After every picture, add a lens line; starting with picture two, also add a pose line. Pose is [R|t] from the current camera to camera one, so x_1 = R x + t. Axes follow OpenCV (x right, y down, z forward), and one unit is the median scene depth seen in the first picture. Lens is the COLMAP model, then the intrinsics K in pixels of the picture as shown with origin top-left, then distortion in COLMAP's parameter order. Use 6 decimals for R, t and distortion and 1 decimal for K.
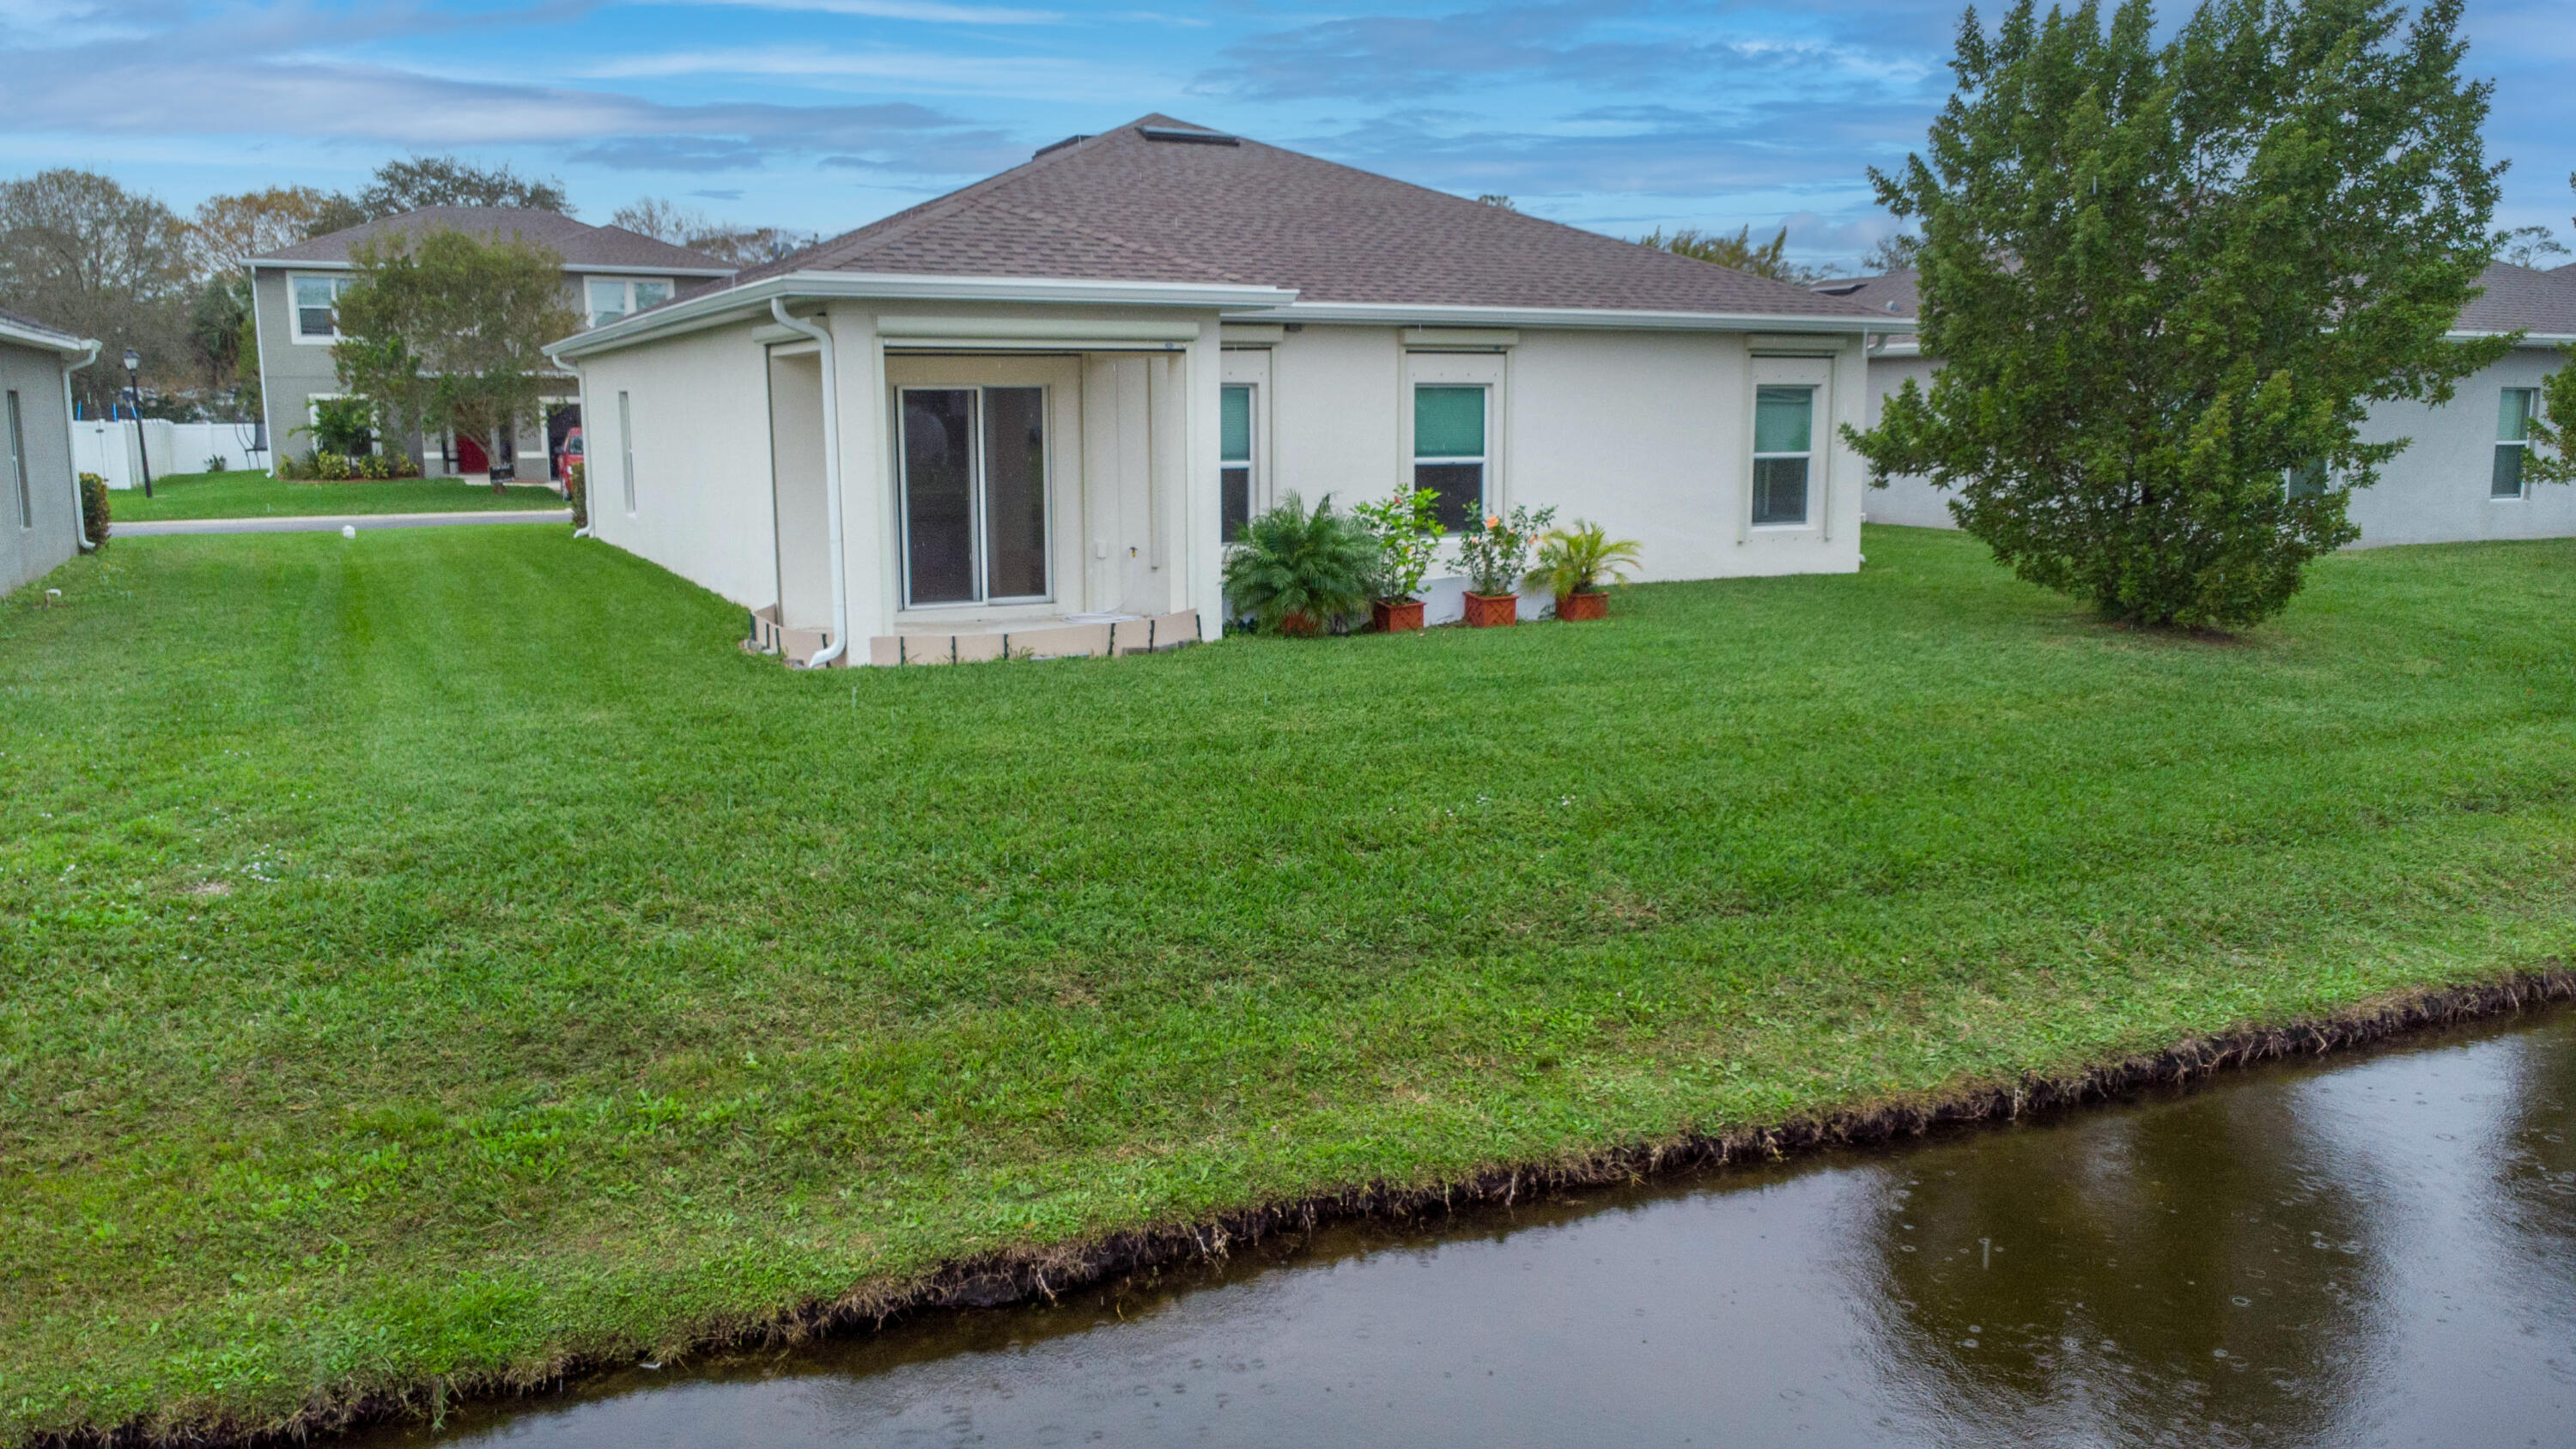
lens RADIAL K [[1889.0, 0, 1288.0], [0, 1889.0, 724.5], [0, 0, 1]] dist [0.037172, -0.052712]
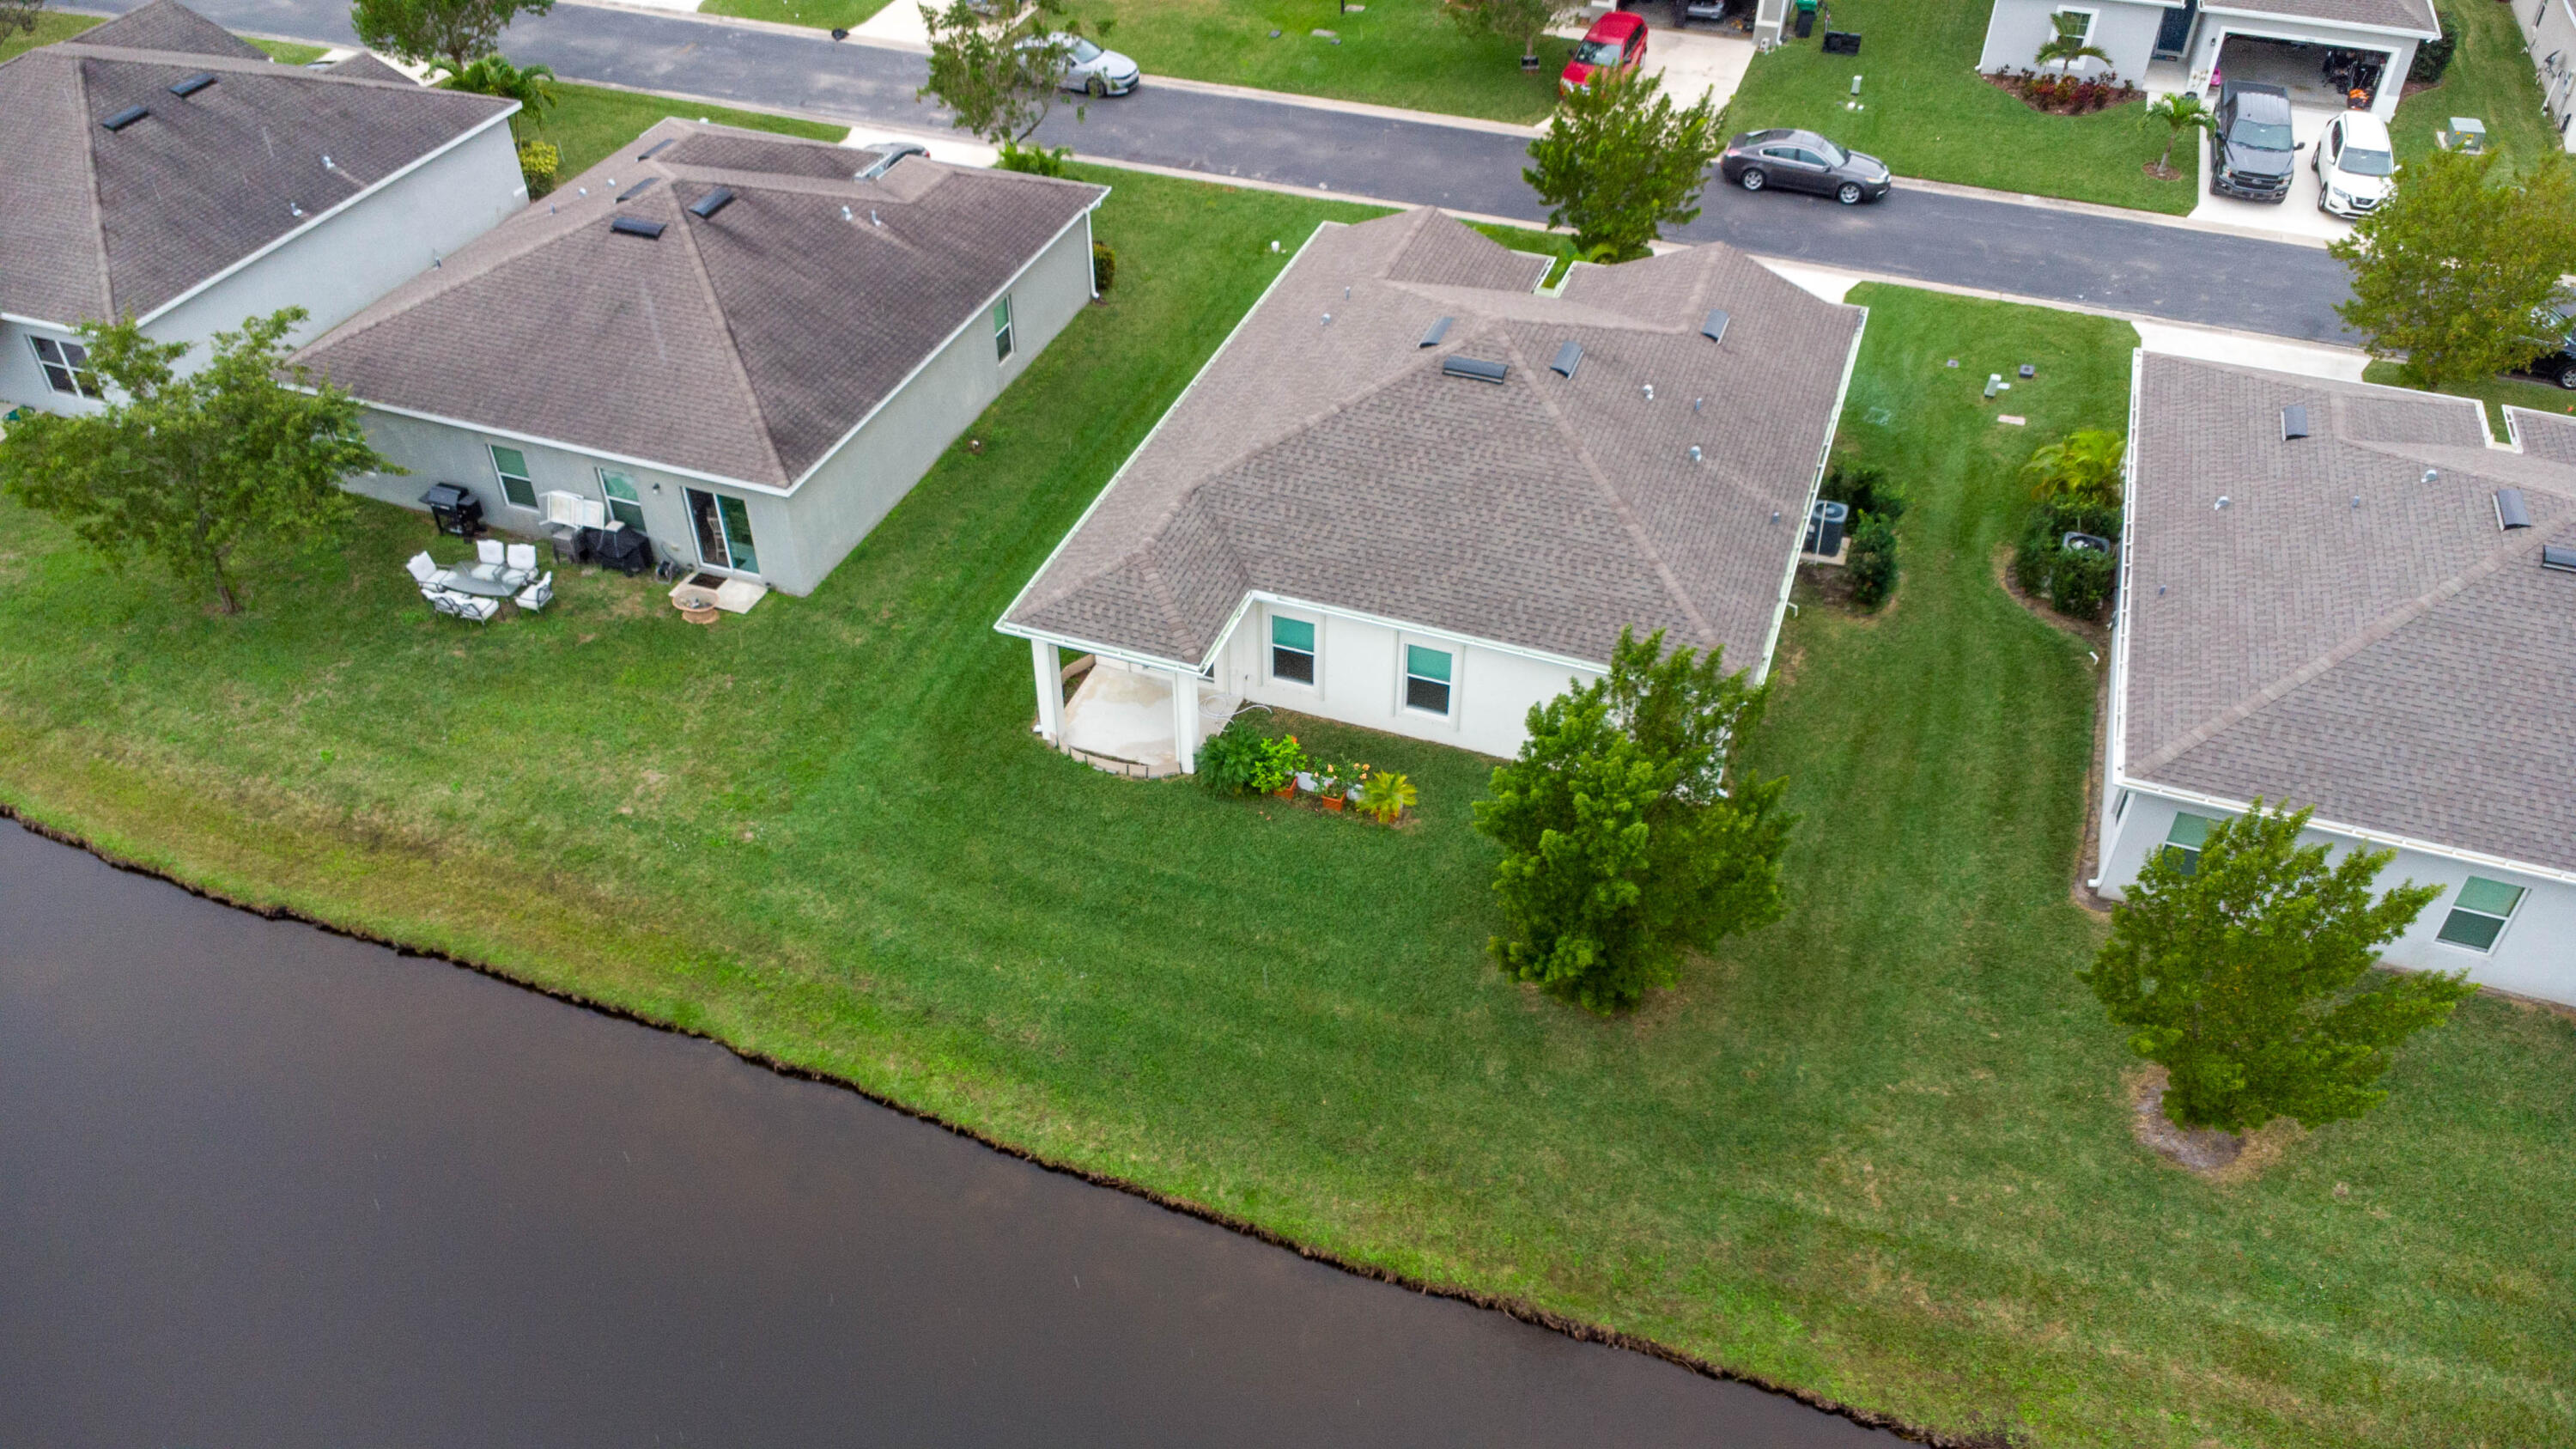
lens RADIAL K [[1889.0, 0, 1288.0], [0, 1889.0, 724.5], [0, 0, 1]] dist [0.037172, -0.052712]
pose [[0.689147, 0.463687, -0.556840, 1.169664], [-0.122570, 0.831976, 0.541102, -1.222194], [0.714180, -0.304647, 0.630188, -0.289938]]
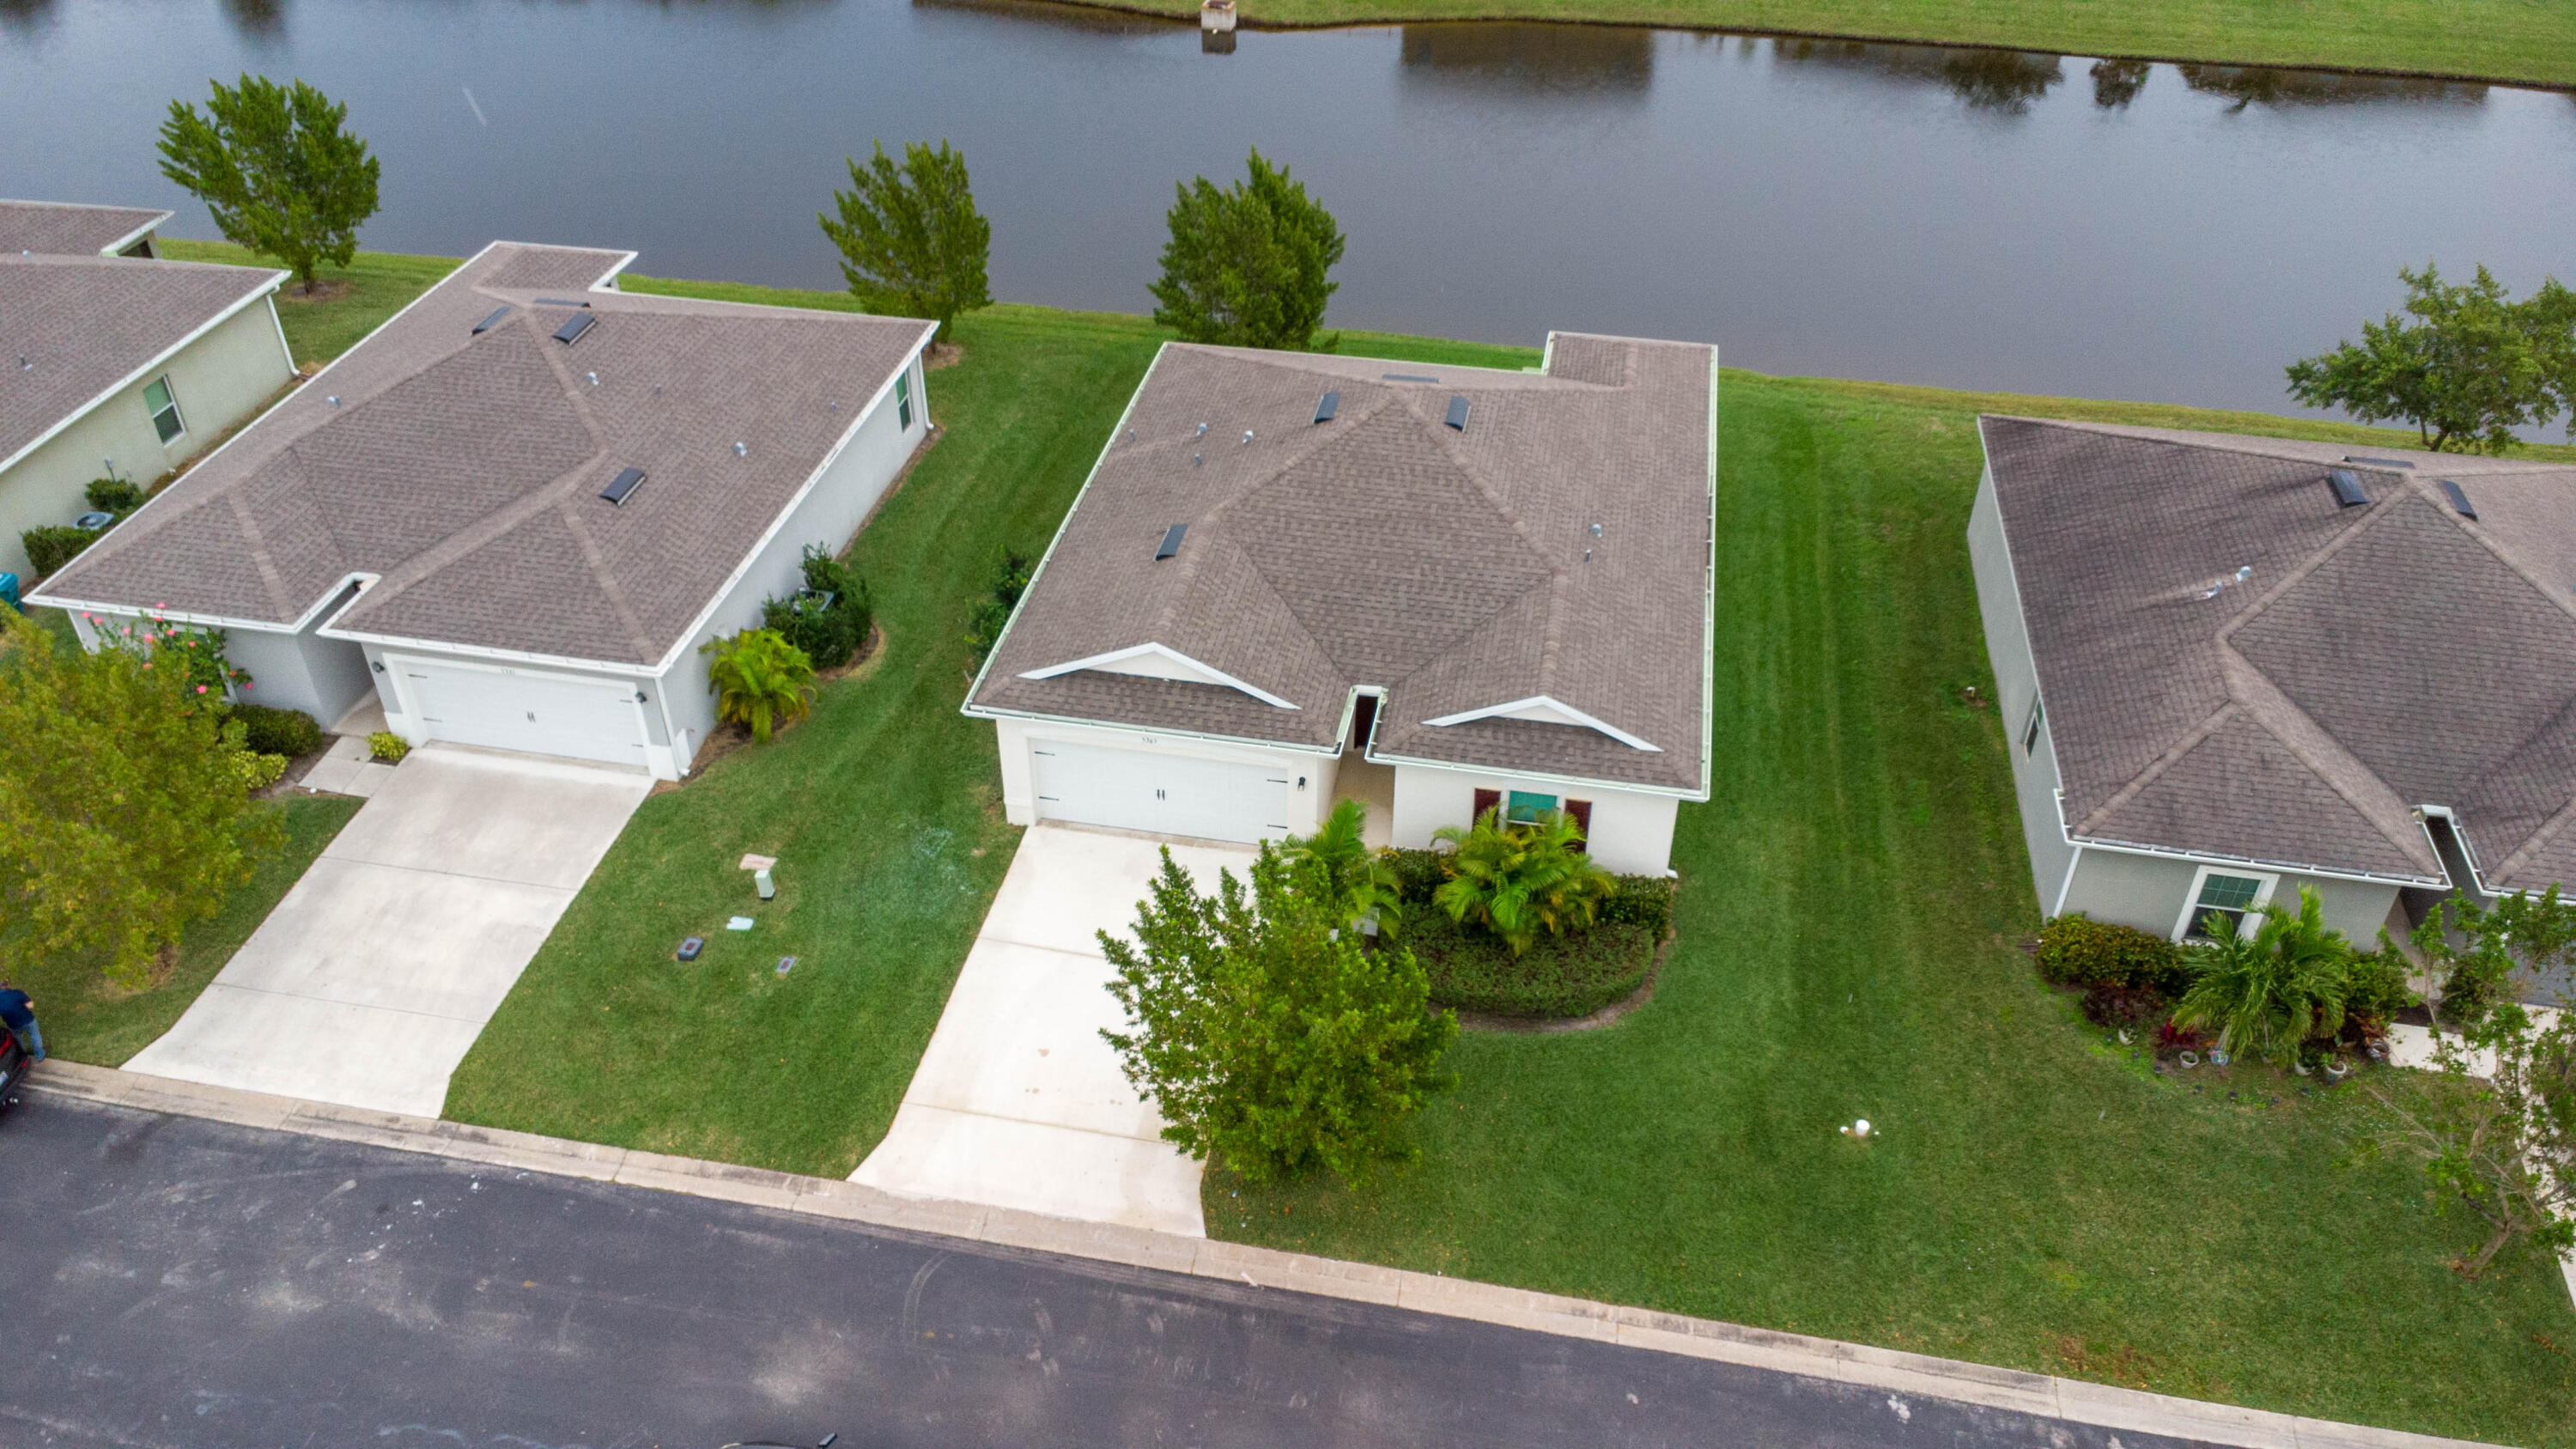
lens RADIAL K [[1889.0, 0, 1288.0], [0, 1889.0, 724.5], [0, 0, 1]] dist [0.037172, -0.052712]
pose [[-0.797627, -0.360655, 0.483445, -1.225934], [0.097980, 0.713408, 0.693866, -1.743598], [-0.595140, 0.600814, -0.533696, 2.927322]]
